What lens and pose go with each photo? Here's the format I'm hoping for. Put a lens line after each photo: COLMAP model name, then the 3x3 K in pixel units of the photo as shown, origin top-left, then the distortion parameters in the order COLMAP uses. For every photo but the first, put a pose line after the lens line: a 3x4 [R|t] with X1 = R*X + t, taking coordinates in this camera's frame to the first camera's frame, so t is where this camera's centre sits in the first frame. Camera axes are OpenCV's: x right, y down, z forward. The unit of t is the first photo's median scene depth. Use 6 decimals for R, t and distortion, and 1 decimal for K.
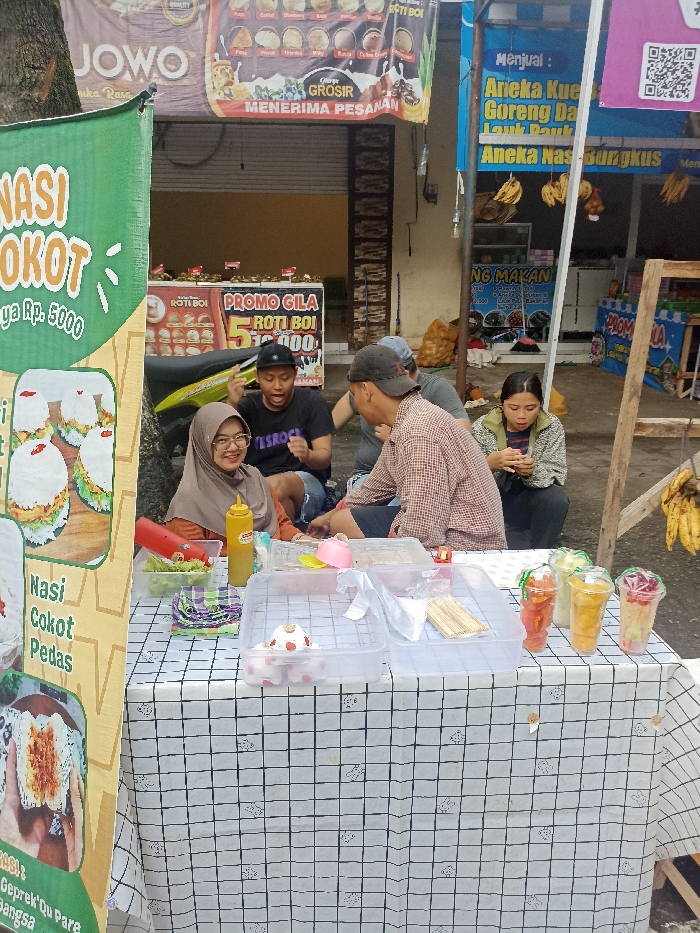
lens RADIAL K [[699.4, 0, 348.3], [0, 699.4, 475.2], [0, 0, 1]] dist [0.058867, -0.063372]
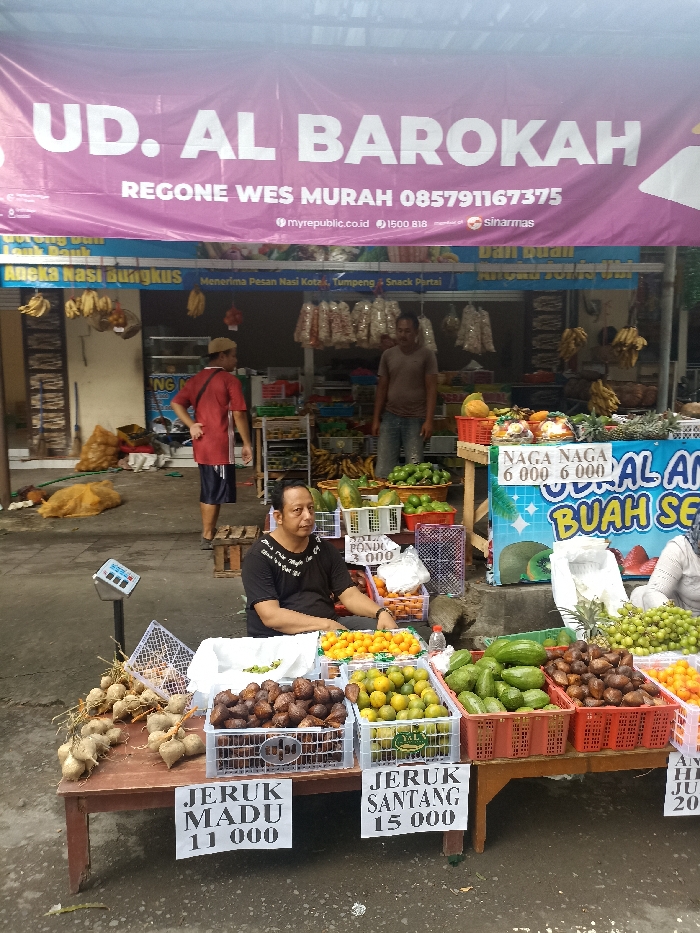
lens RADIAL K [[699.4, 0, 351.8], [0, 699.4, 465.7], [0, 0, 1]] dist [0.058867, -0.063372]
pose [[0.998847, -0.017287, 0.044797, 0.683433], [0.024433, 0.986117, -0.164242, 0.020238], [-0.041335, 0.165147, 0.985402, -0.021480]]
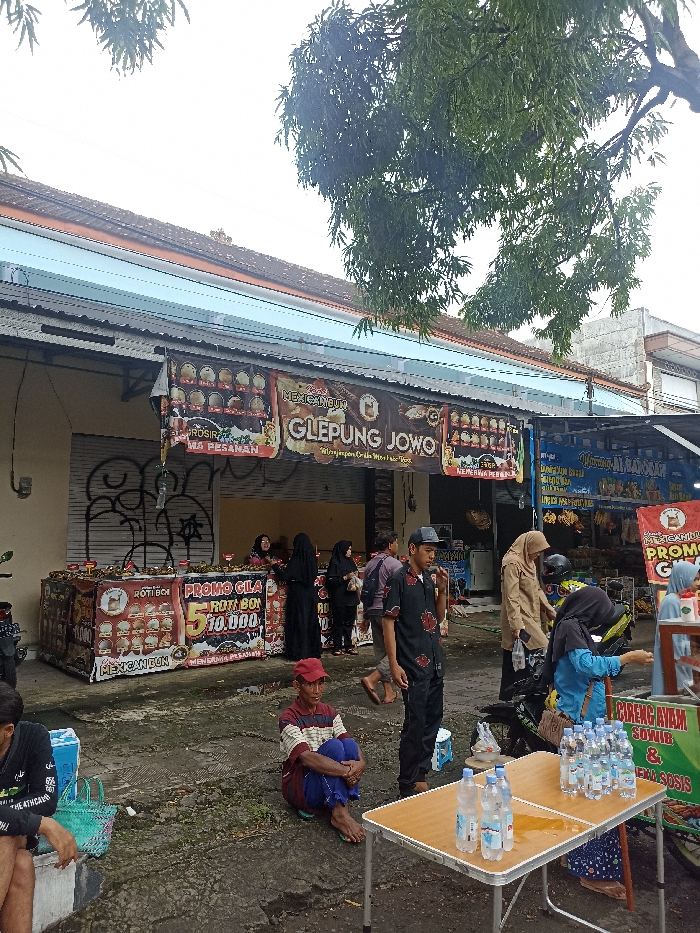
lens RADIAL K [[699.4, 0, 348.0], [0, 699.4, 466.3], [0, 0, 1]] dist [0.058867, -0.063372]
pose [[0.769388, 0.056228, 0.636302, -1.412327], [0.197450, 0.926403, -0.320611, -0.041467], [-0.607499, 0.372313, 0.701661, -0.026975]]
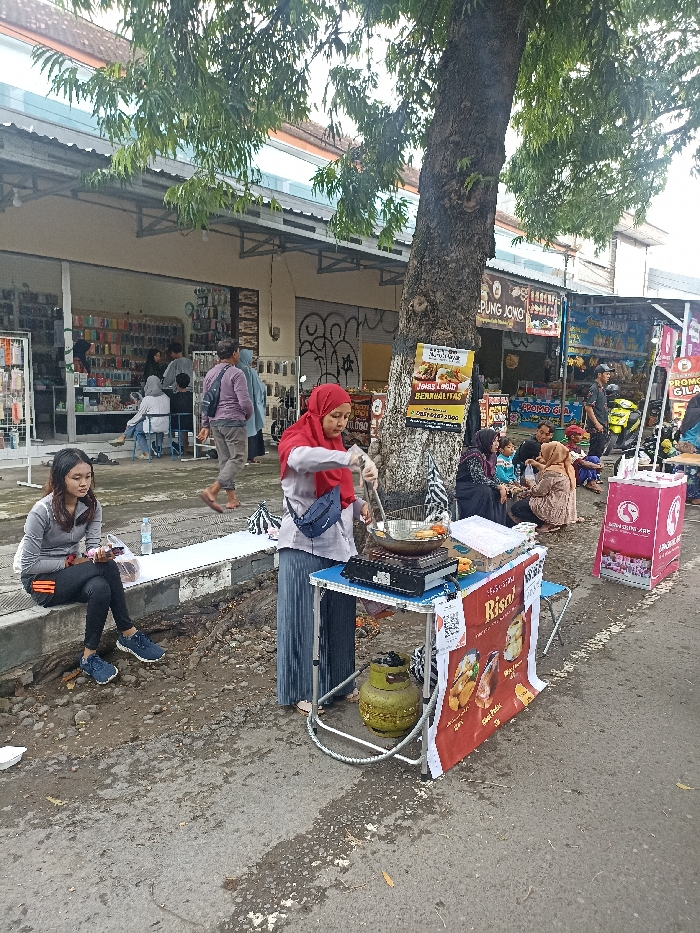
lens RADIAL K [[699.4, 0, 357.3], [0, 699.4, 485.0], [0, 0, 1]] dist [0.058867, -0.063372]
pose [[0.636687, -0.116672, 0.762245, -2.622611], [0.215738, 0.975965, -0.030816, -0.014521], [-0.740329, 0.184065, 0.646554, -0.113825]]
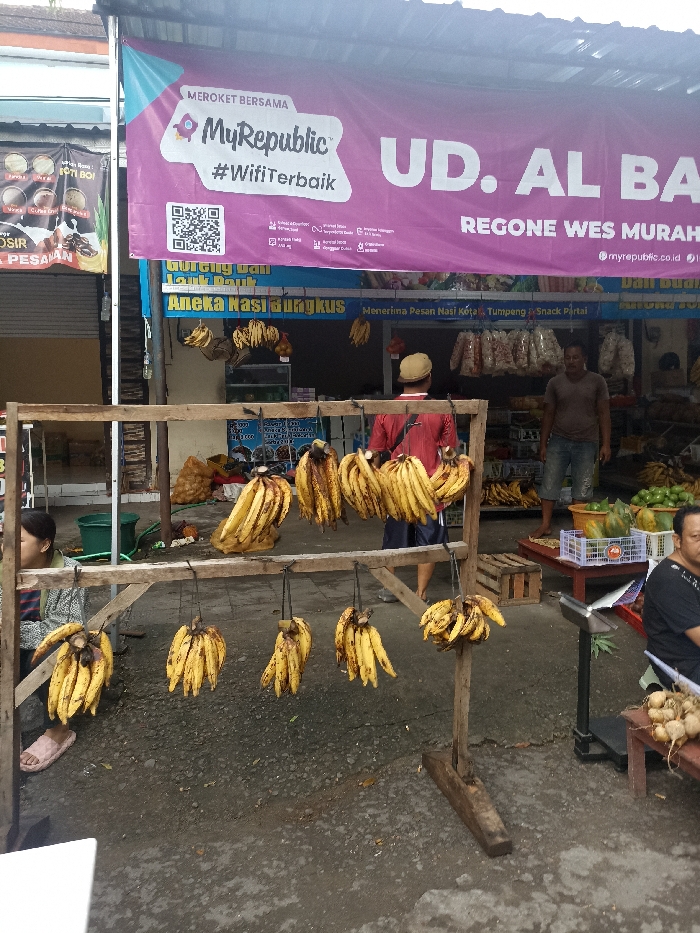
lens RADIAL K [[699.4, 0, 352.4], [0, 699.4, 469.7], [0, 0, 1]] dist [0.058867, -0.063372]
pose [[0.985206, -0.041133, 0.166364, 0.282713], [0.072295, 0.979915, -0.185852, -0.003574], [-0.155378, 0.195130, 0.968391, 0.010846]]
